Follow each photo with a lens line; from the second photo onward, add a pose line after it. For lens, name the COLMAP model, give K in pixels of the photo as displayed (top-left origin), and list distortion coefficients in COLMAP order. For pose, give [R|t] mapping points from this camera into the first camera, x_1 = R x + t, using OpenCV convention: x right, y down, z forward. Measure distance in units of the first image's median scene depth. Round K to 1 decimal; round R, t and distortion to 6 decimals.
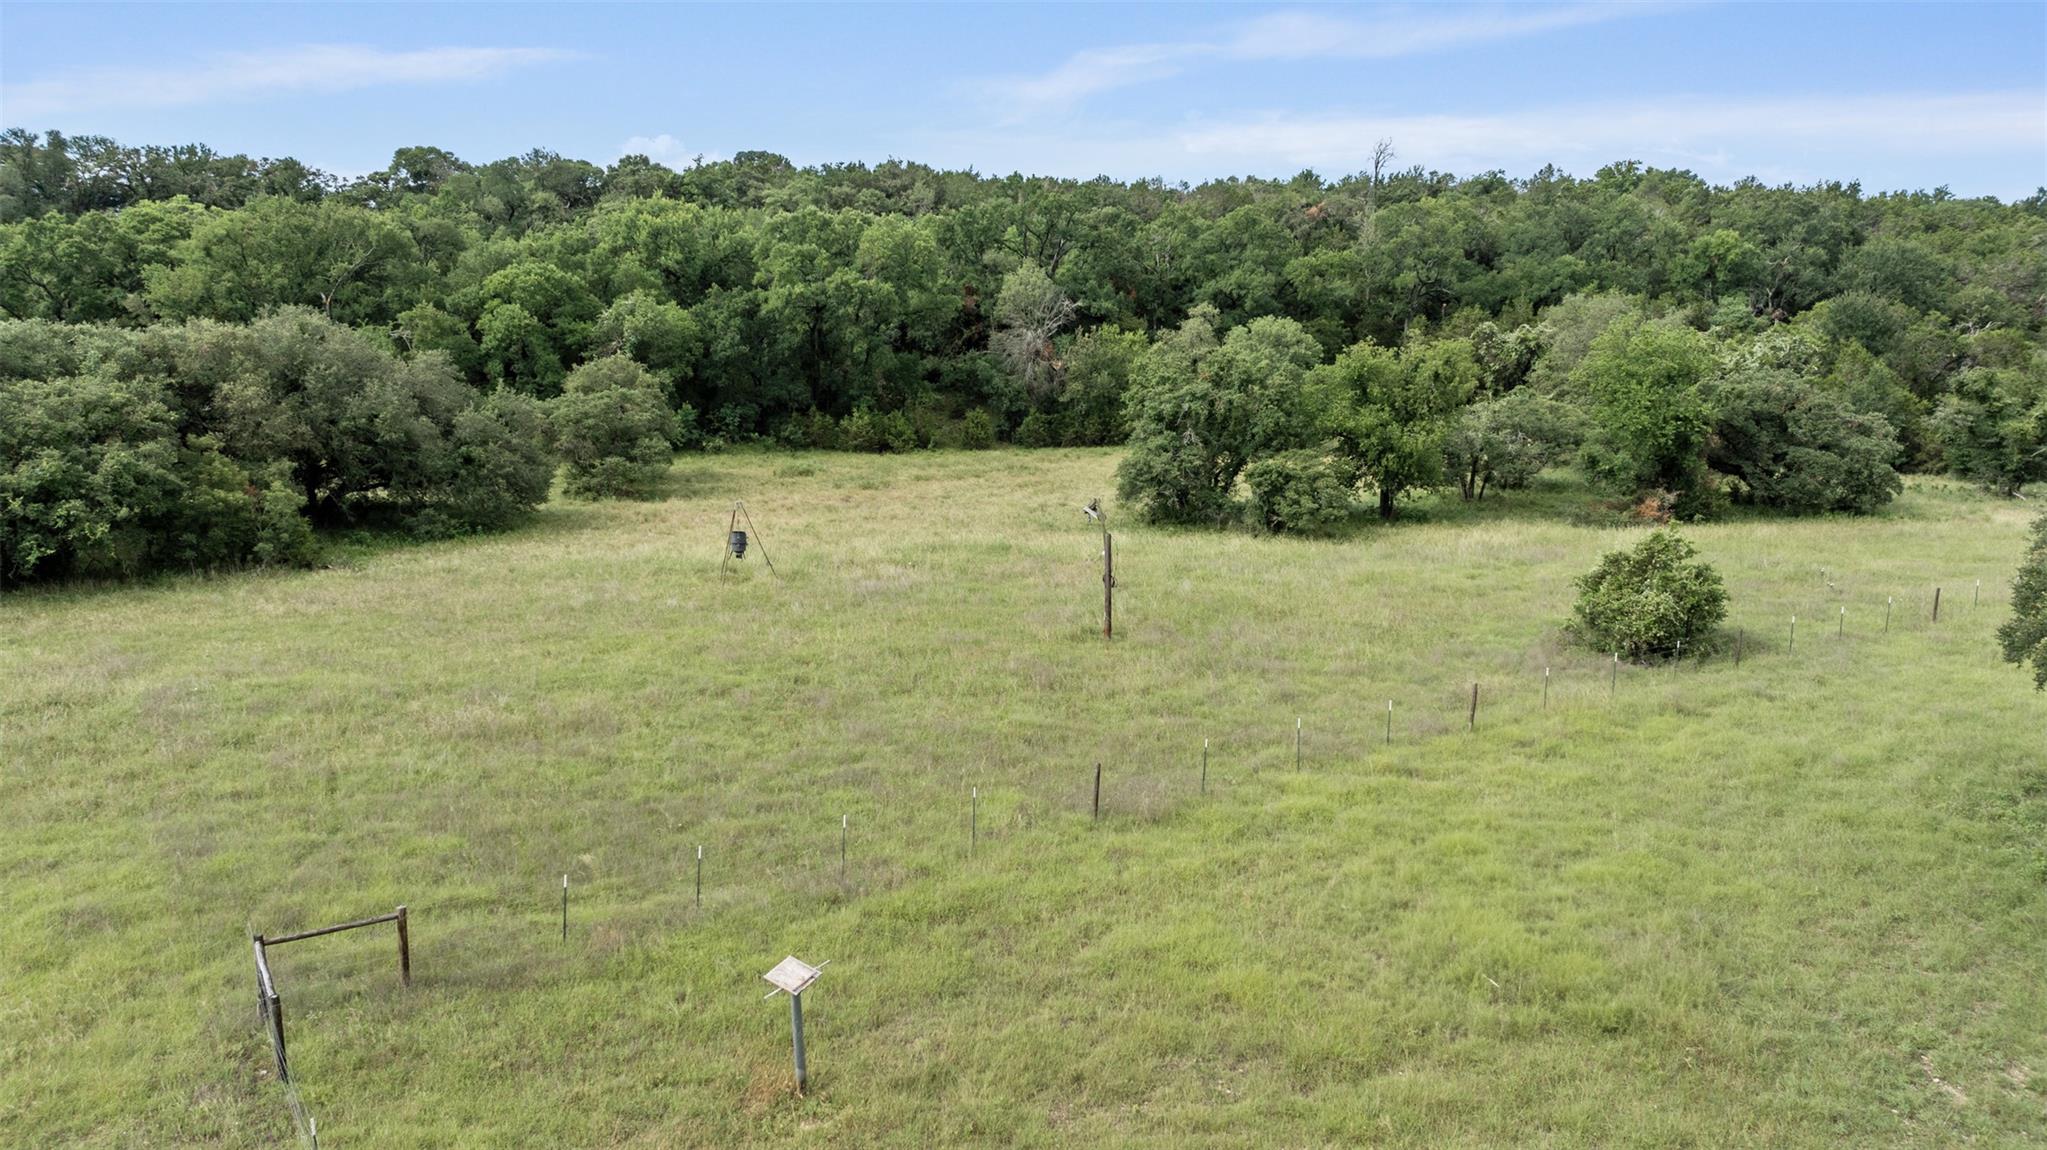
lens RADIAL K [[1350.2, 0, 1023.5], [0, 1350.2, 574.5], [0, 0, 1]] dist [0.000816, 0.000309]
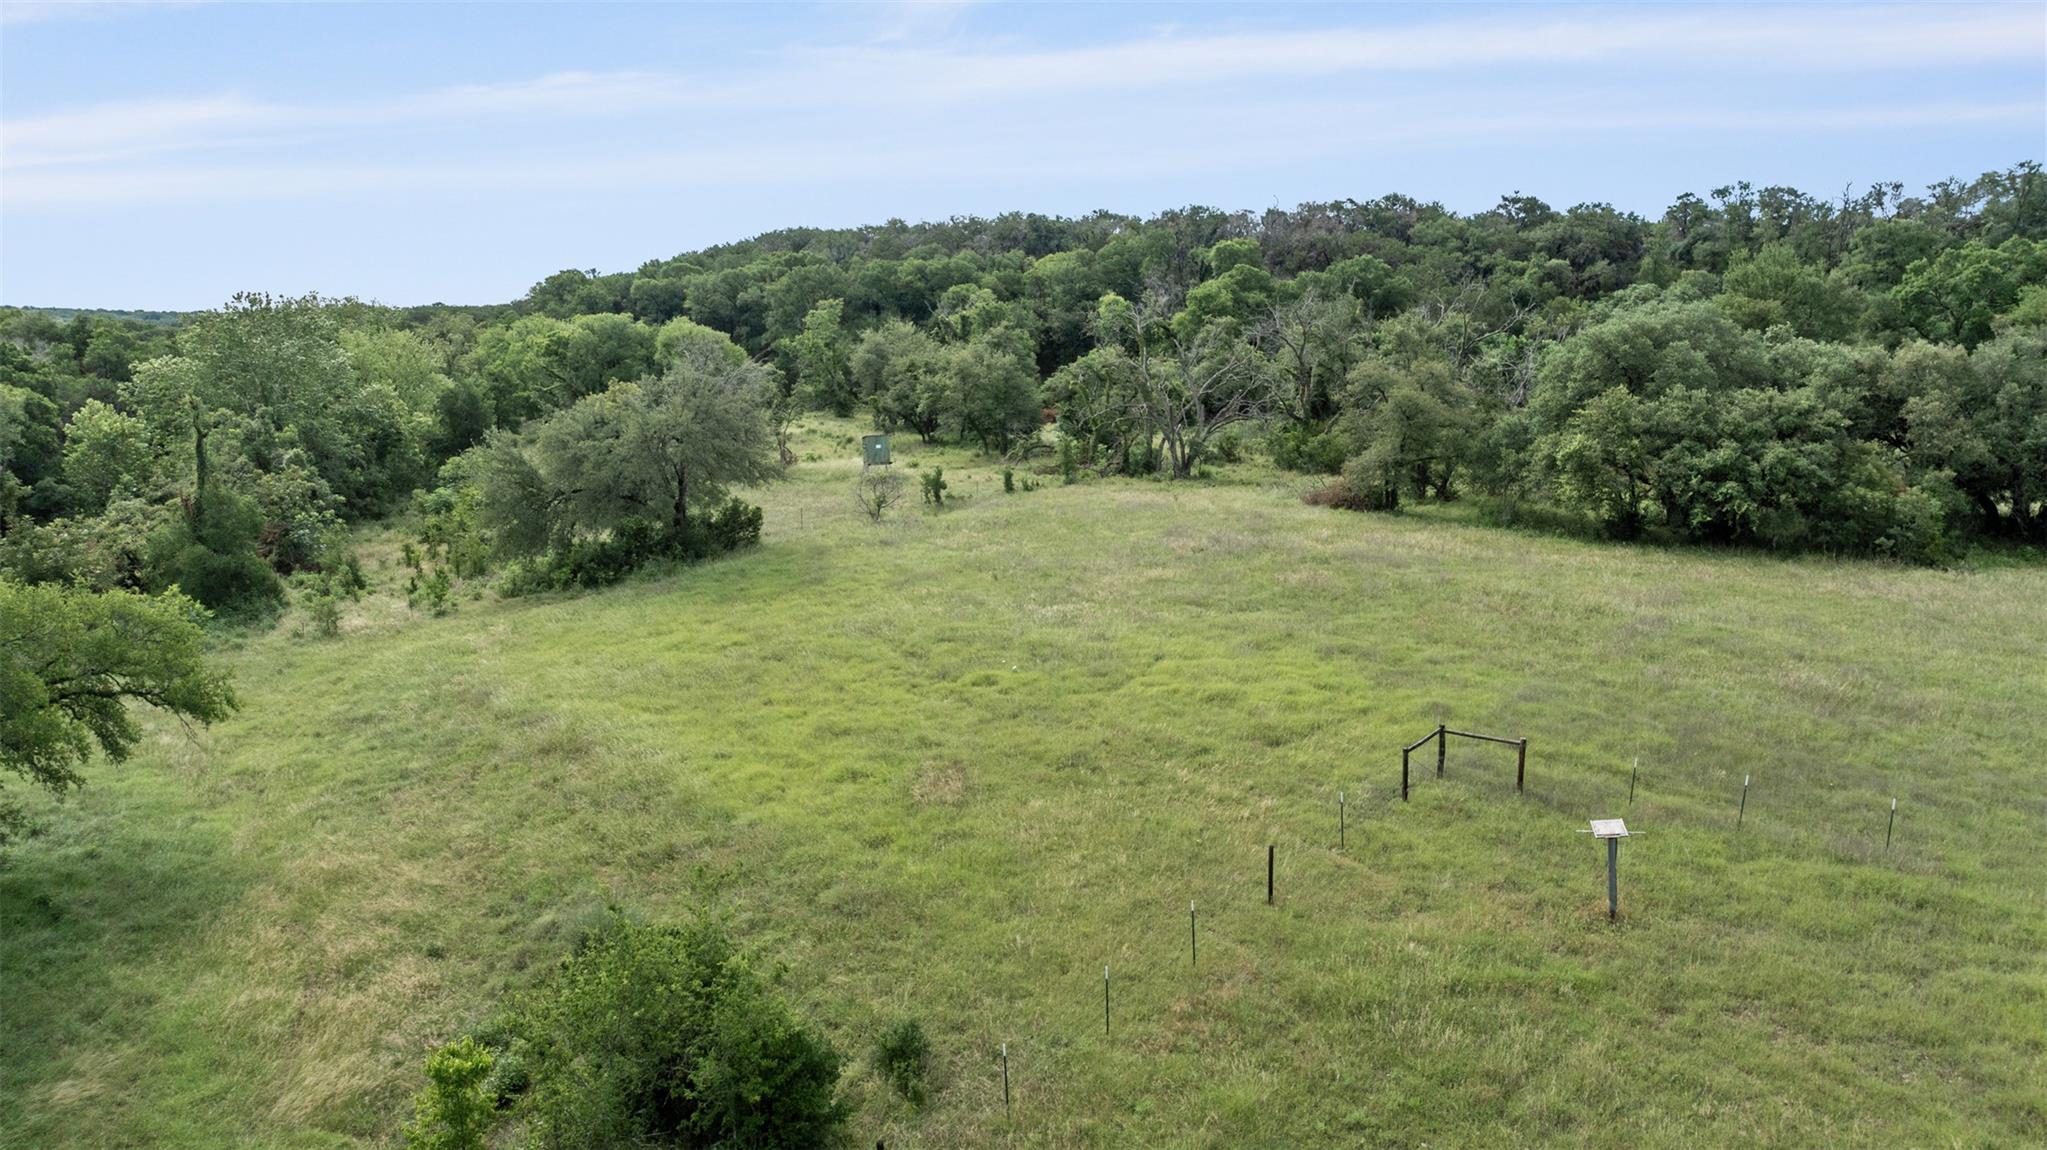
lens RADIAL K [[1350.2, 0, 1025.0], [0, 1350.2, 574.0], [0, 0, 1]] dist [0.000816, 0.000309]
pose [[0.244162, 0.156904, -0.956957, 0.358991], [-0.166483, 0.978954, 0.118034, -0.007353], [0.955337, 0.130498, 0.265145, 0.012134]]
